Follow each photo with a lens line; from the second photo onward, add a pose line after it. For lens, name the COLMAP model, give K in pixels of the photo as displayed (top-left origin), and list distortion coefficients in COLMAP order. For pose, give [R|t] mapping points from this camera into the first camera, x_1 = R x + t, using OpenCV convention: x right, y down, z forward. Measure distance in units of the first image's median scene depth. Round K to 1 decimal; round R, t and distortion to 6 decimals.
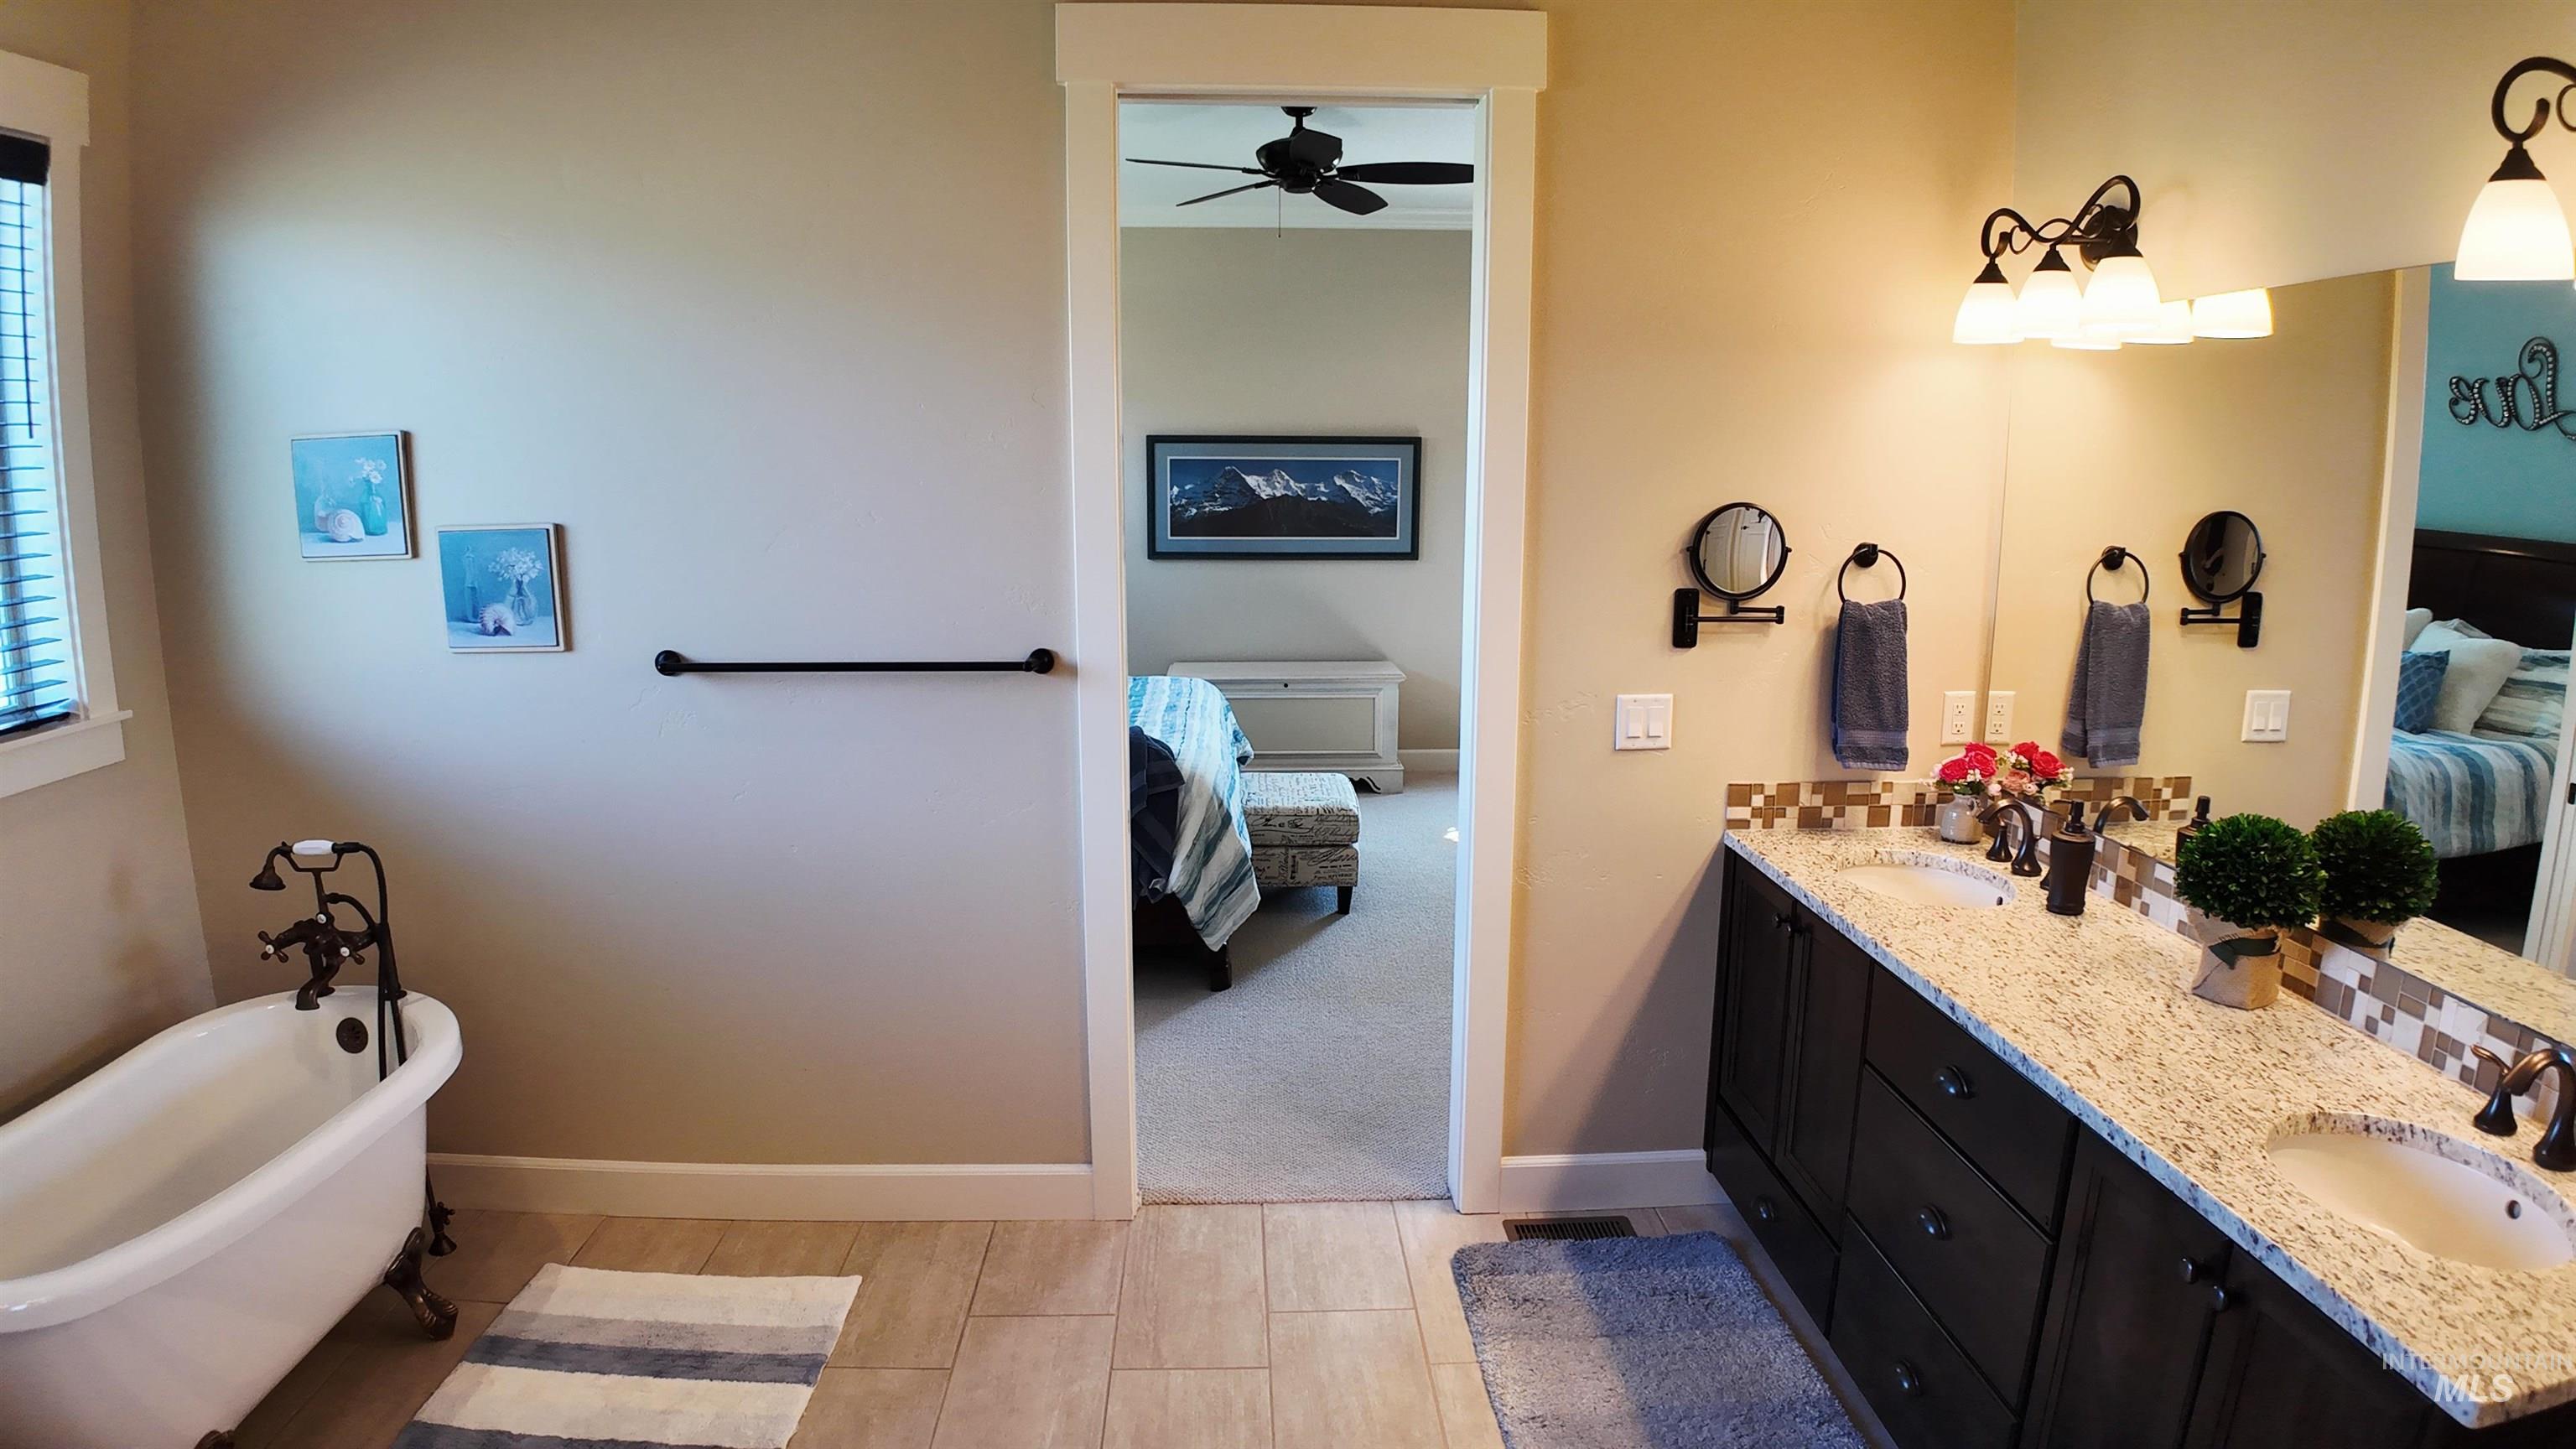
lens RADIAL K [[1368.7, 0, 1291.1], [0, 1368.7, 719.7], [0, 0, 1]] dist [-0.109059, -0.001671]
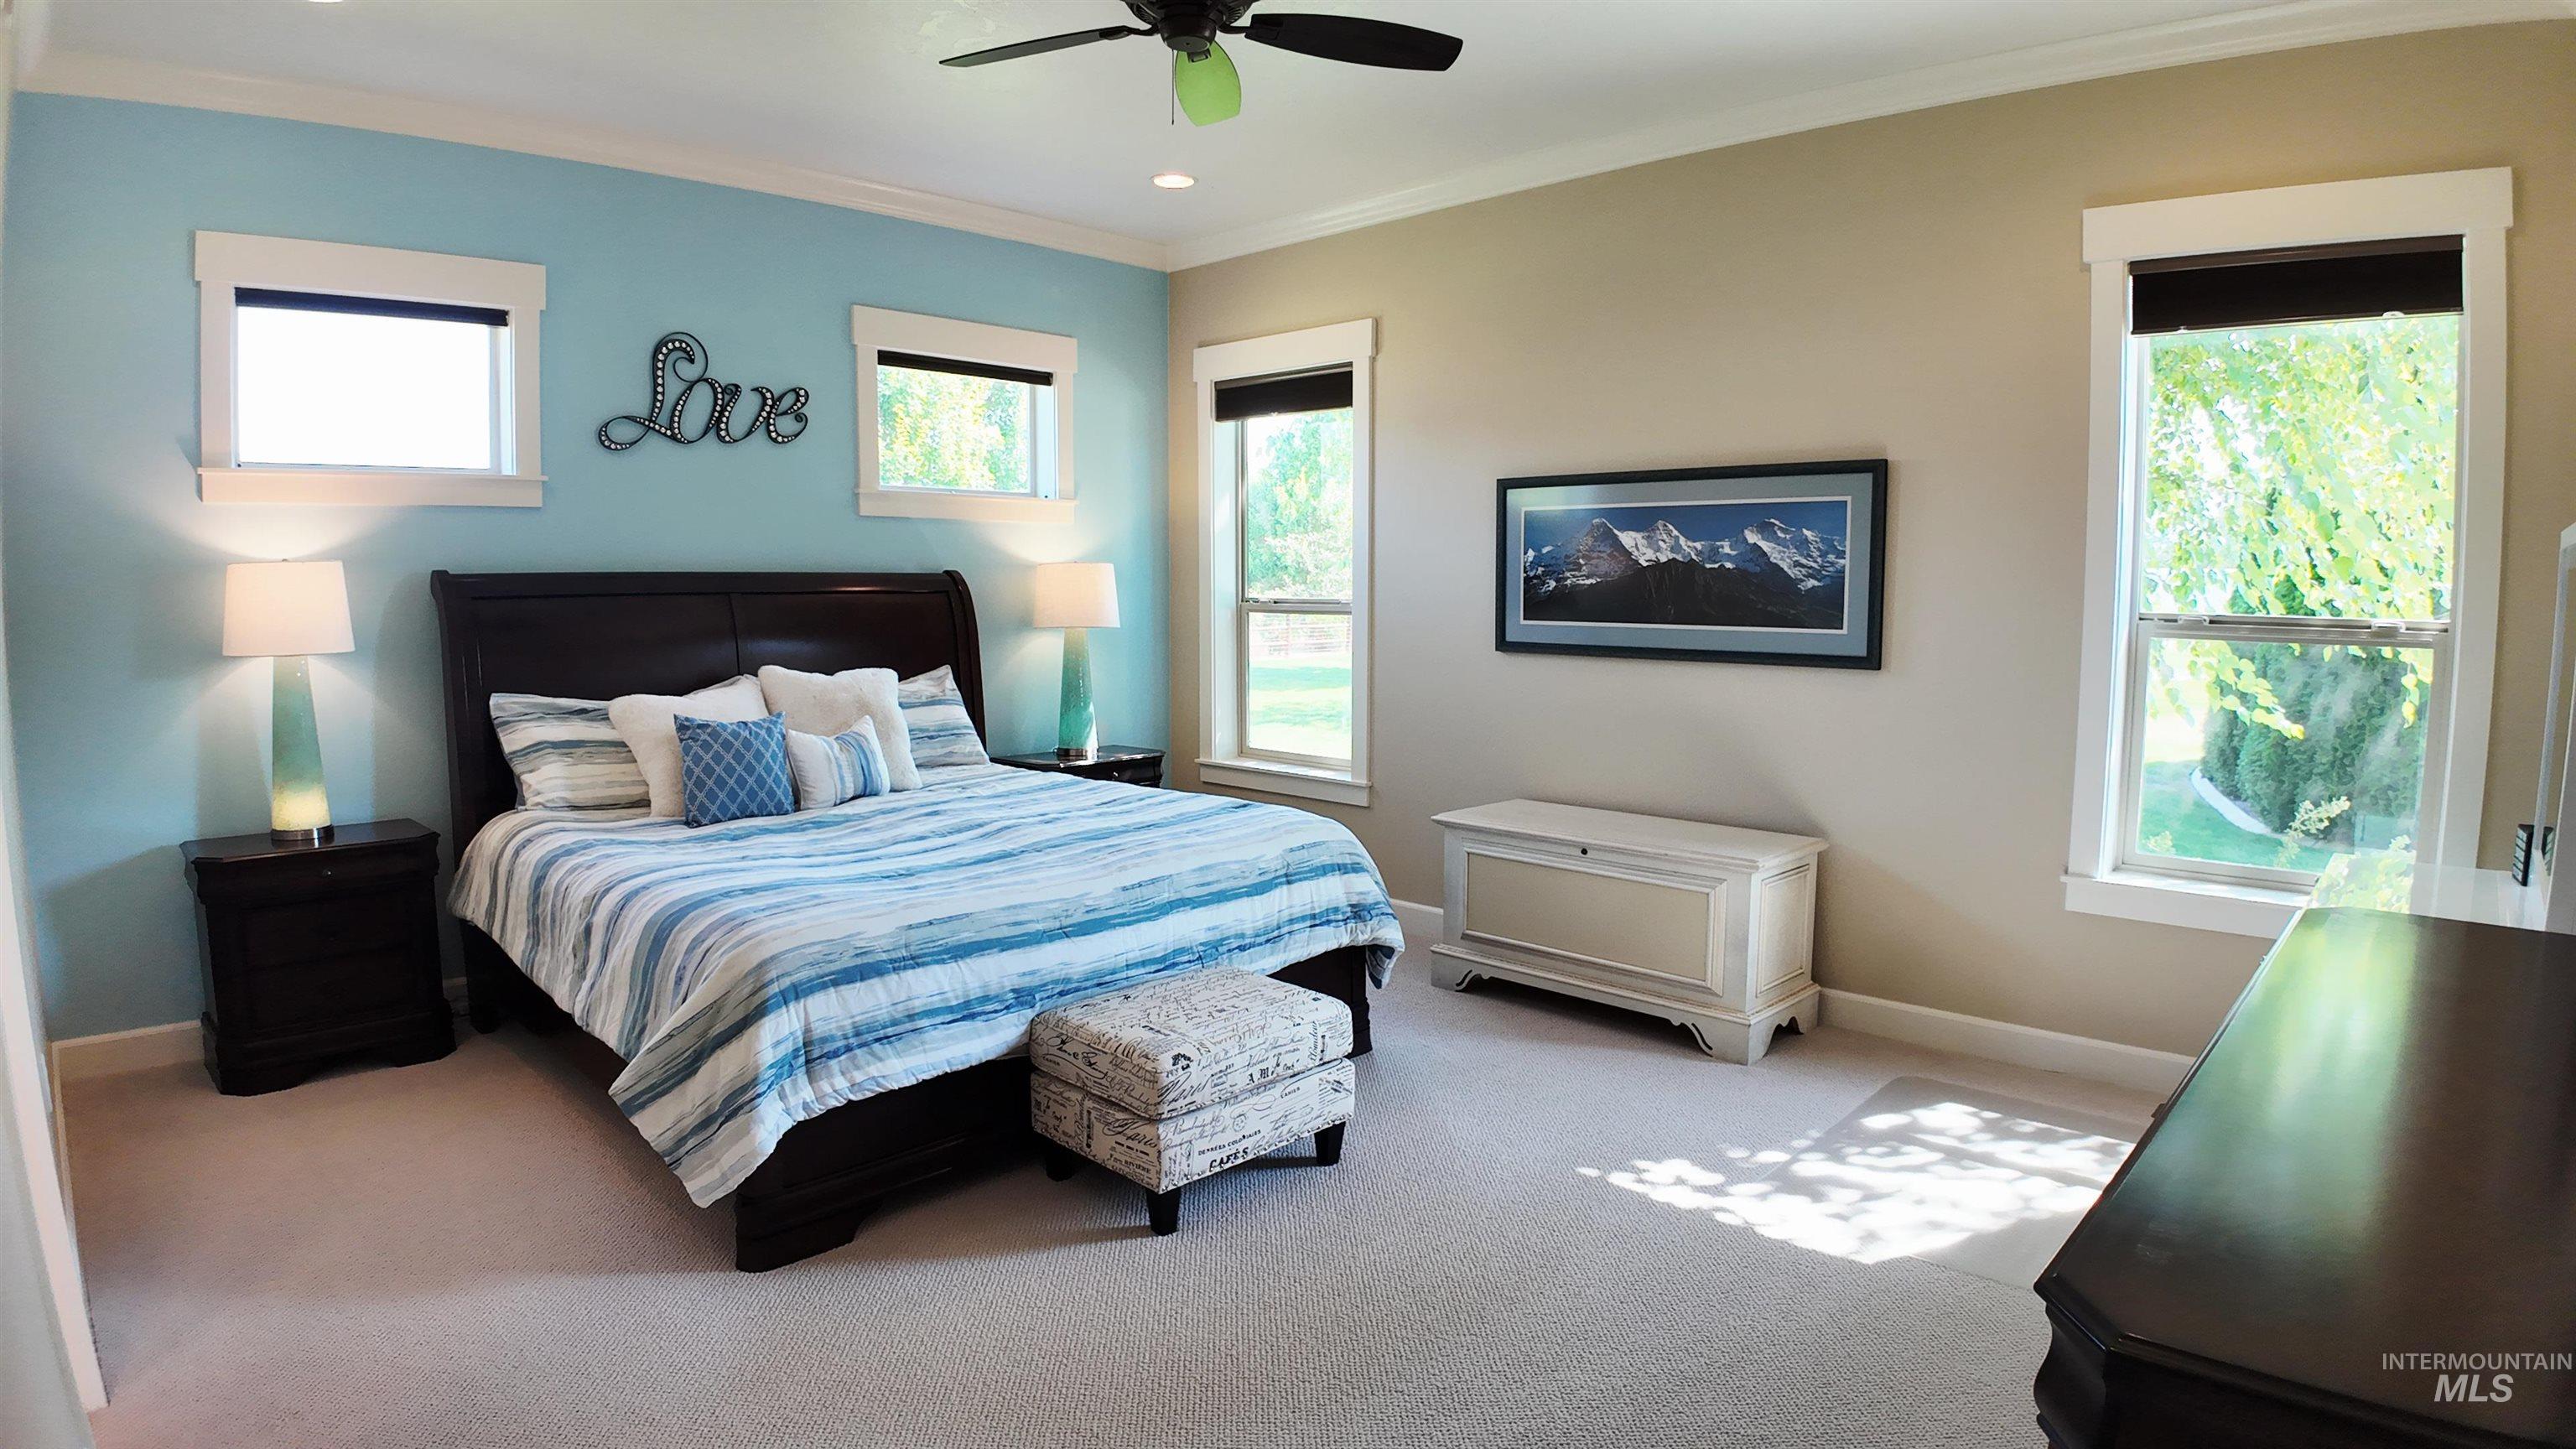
lens RADIAL K [[1368.7, 0, 1291.1], [0, 1368.7, 719.7], [0, 0, 1]] dist [-0.109059, -0.001671]
pose [[0.687866, 0.068350, -0.722612, 0.338886], [-0.133464, 0.990492, -0.033358, -0.044679], [0.713462, 0.119388, 0.690448, 0.439388]]
